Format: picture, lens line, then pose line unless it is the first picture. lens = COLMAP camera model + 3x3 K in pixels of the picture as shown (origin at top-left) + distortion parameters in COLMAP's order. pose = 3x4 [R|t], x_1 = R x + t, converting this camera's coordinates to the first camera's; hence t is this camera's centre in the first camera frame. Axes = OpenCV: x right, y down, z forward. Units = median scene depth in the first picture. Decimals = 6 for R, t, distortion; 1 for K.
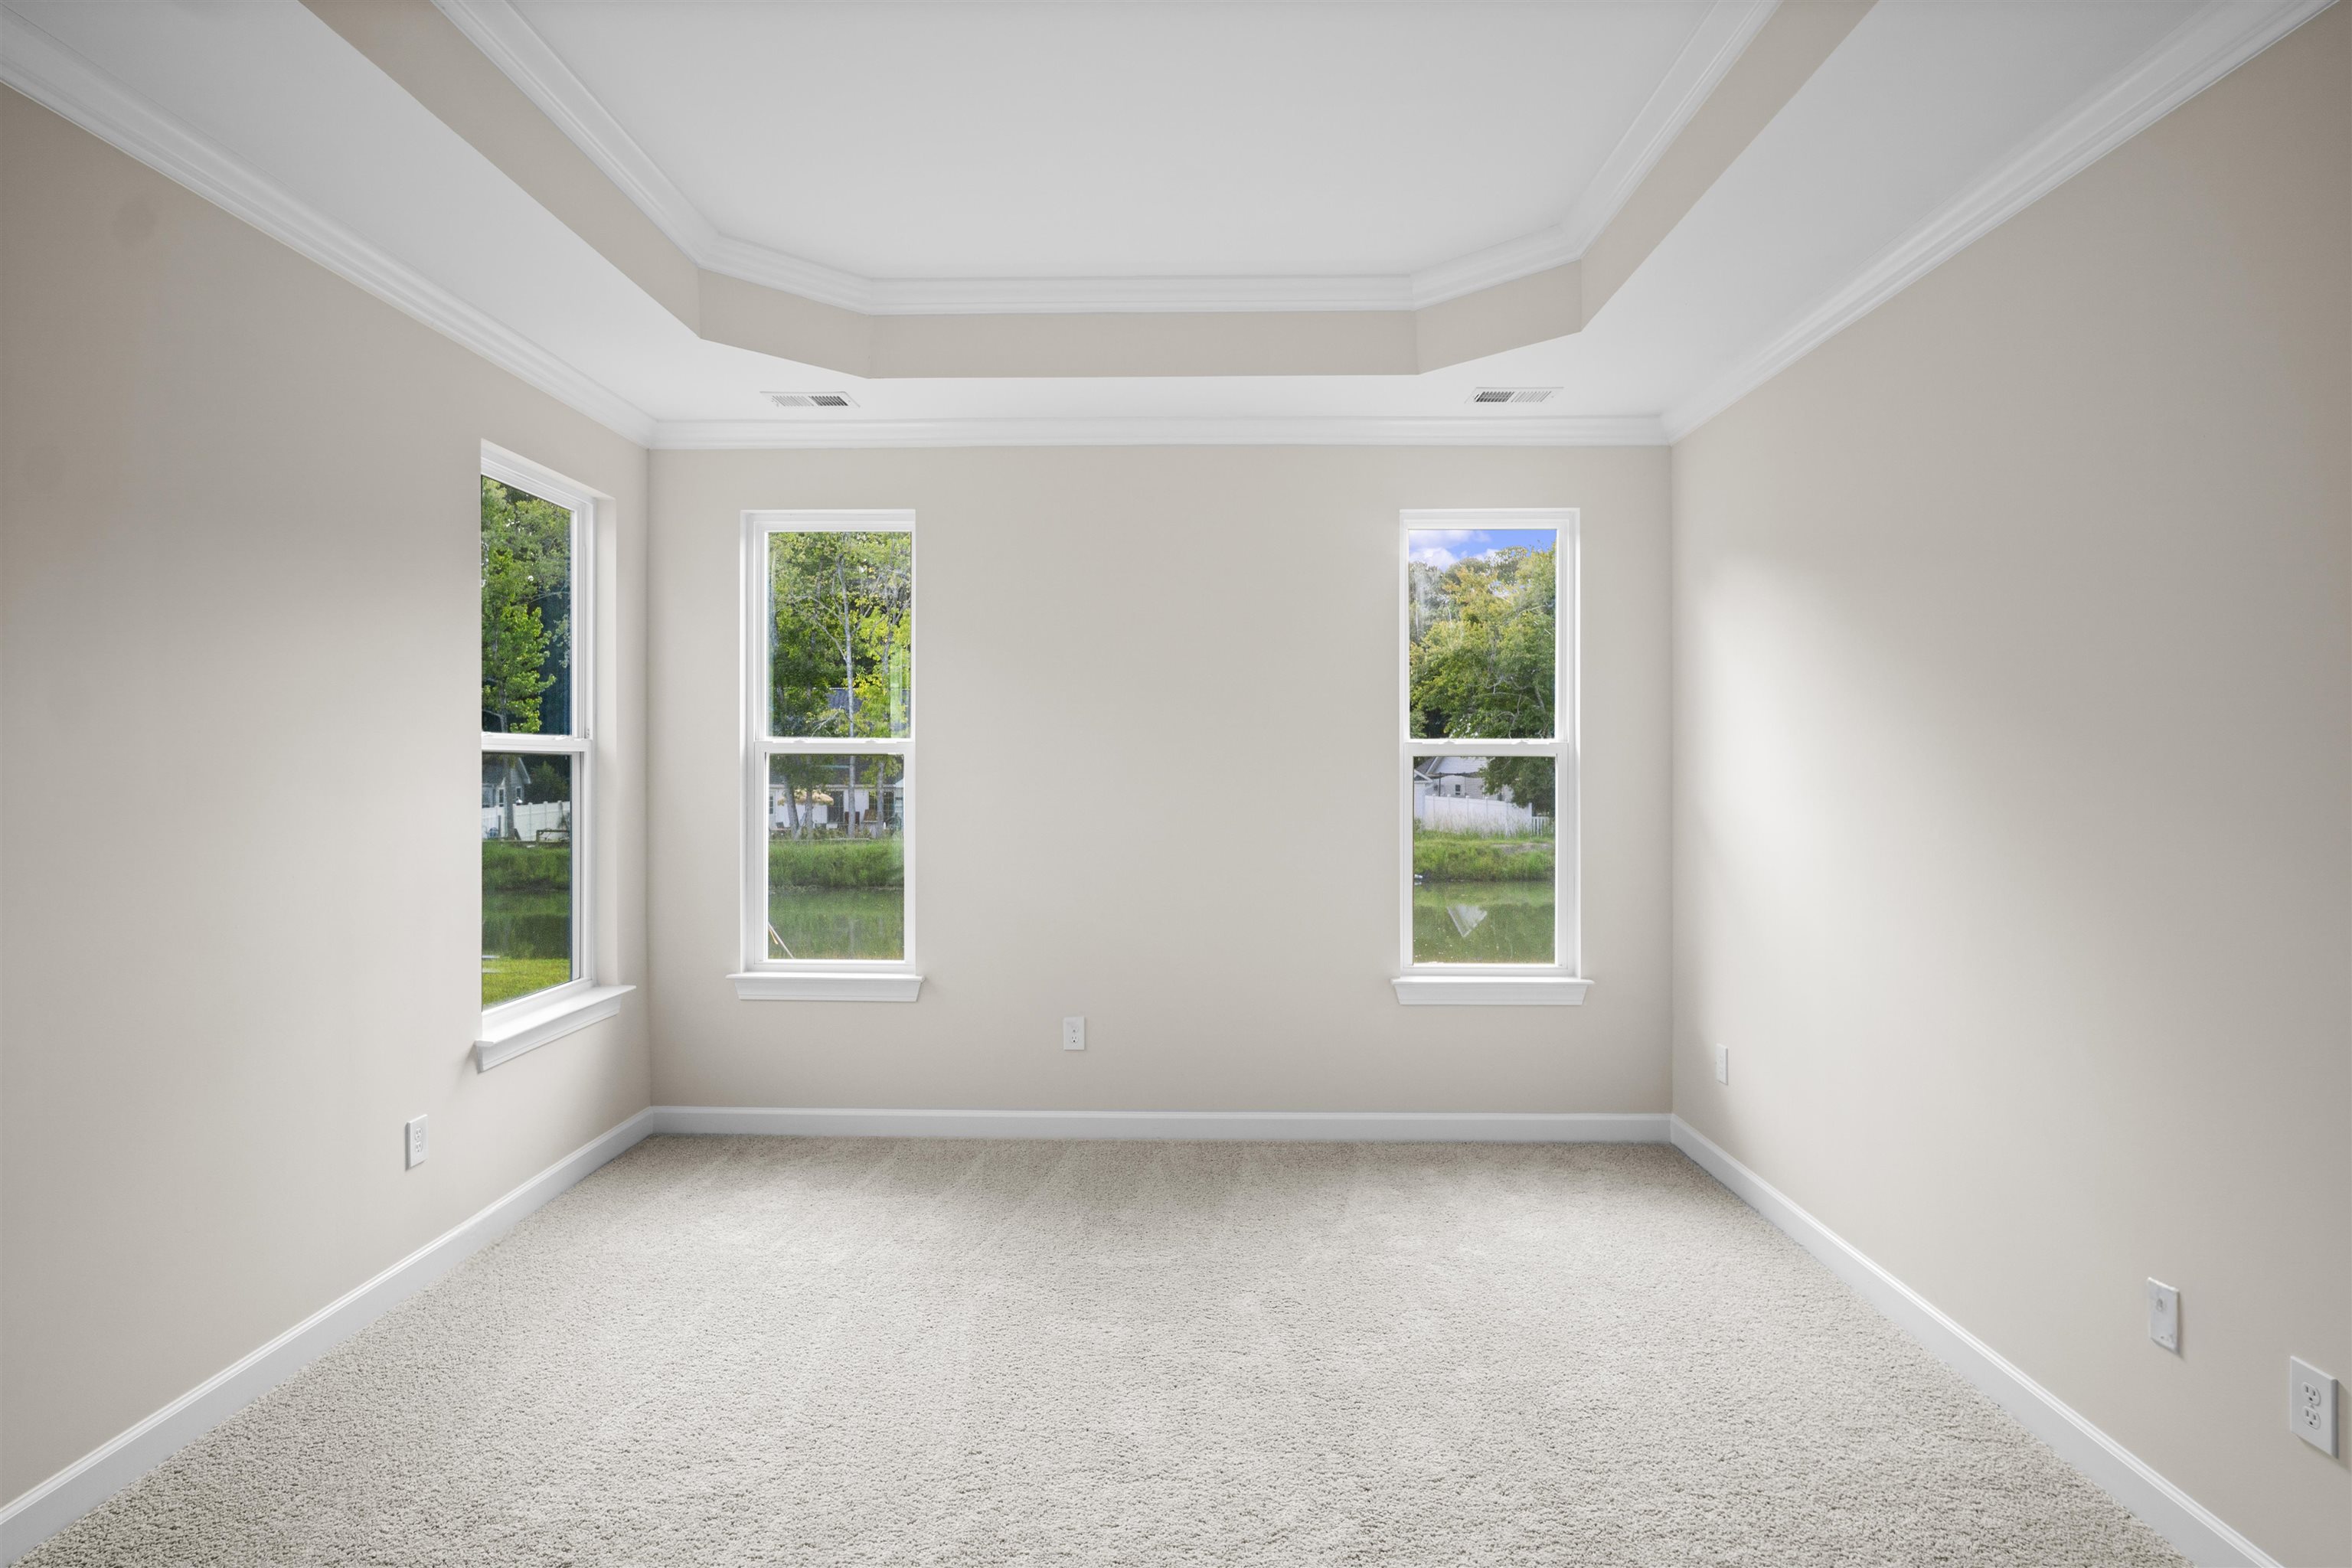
lens RADIAL K [[1418.8, 0, 1182.0], [0, 1418.8, 802.7], [0, 0, 1]] dist [0.021247, 0.000522]
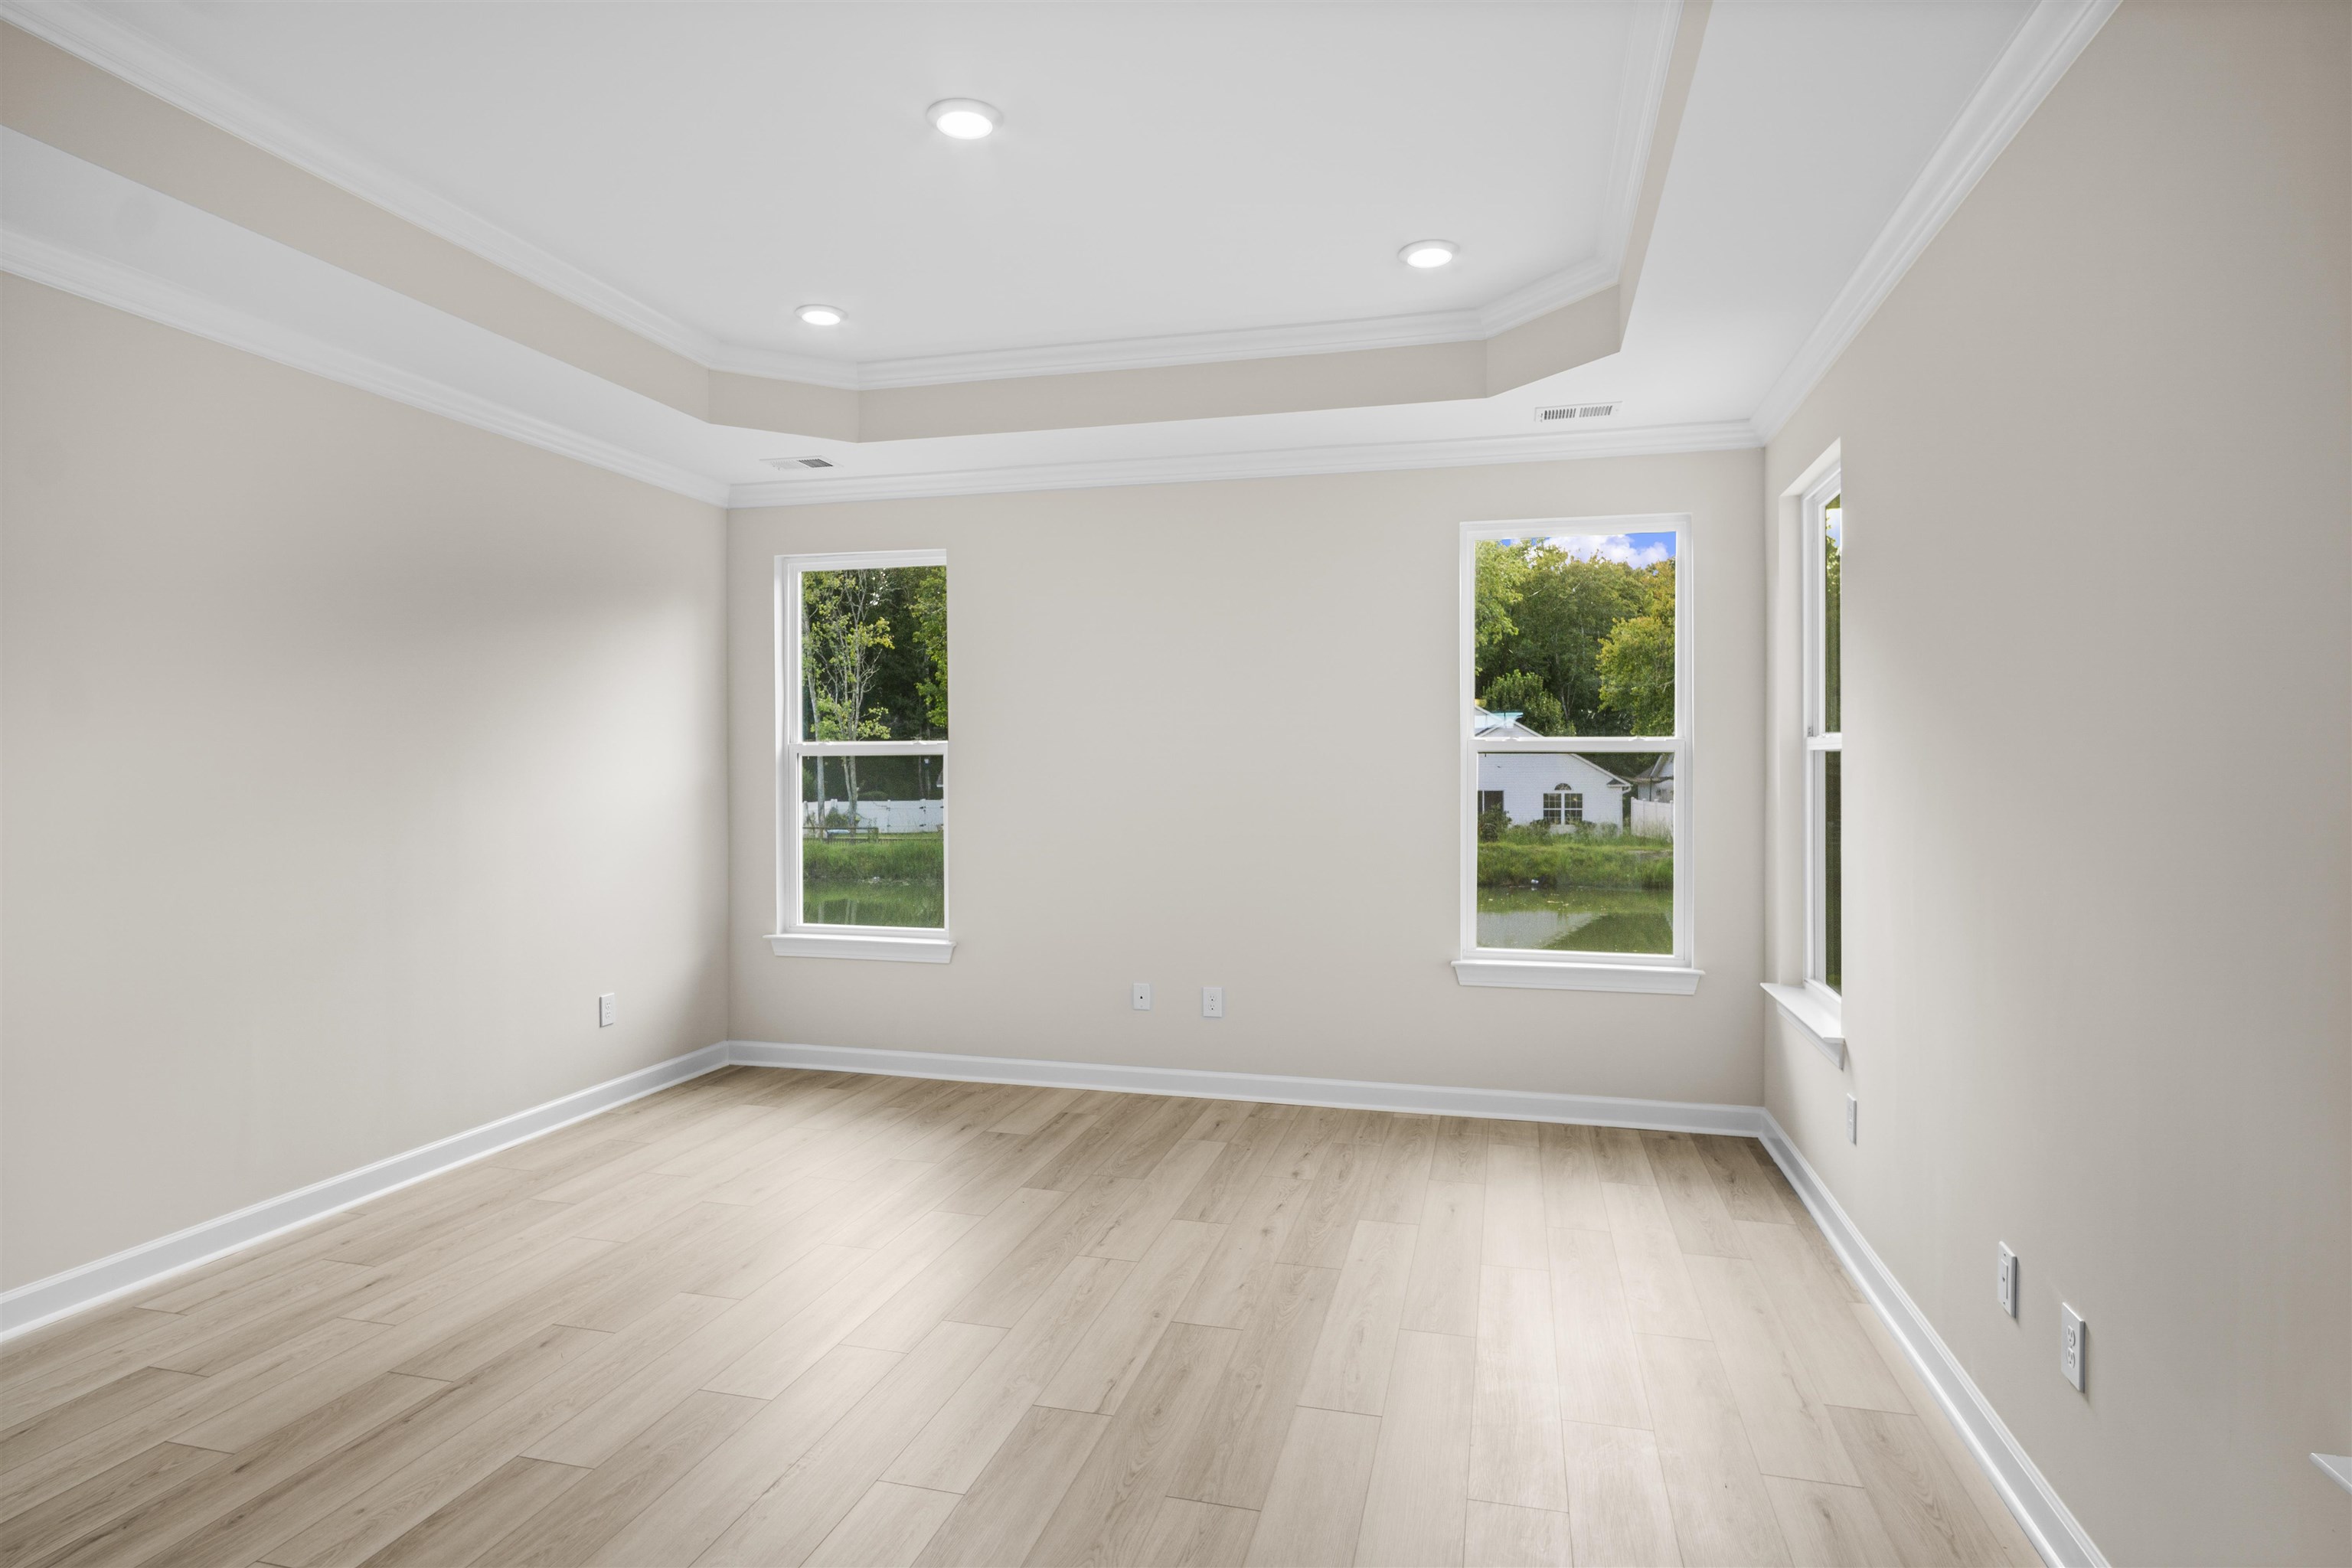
lens RADIAL K [[1268.7, 0, 1166.2], [0, 1268.7, 762.6], [0, 0, 1]] dist [0.001241, 0.000310]
pose [[0.967308, -0.006364, -0.253523, 0.182153], [-0.001097, 0.999571, -0.029275, 0.002901], [0.253601, 0.028596, 0.966886, 0.019710]]
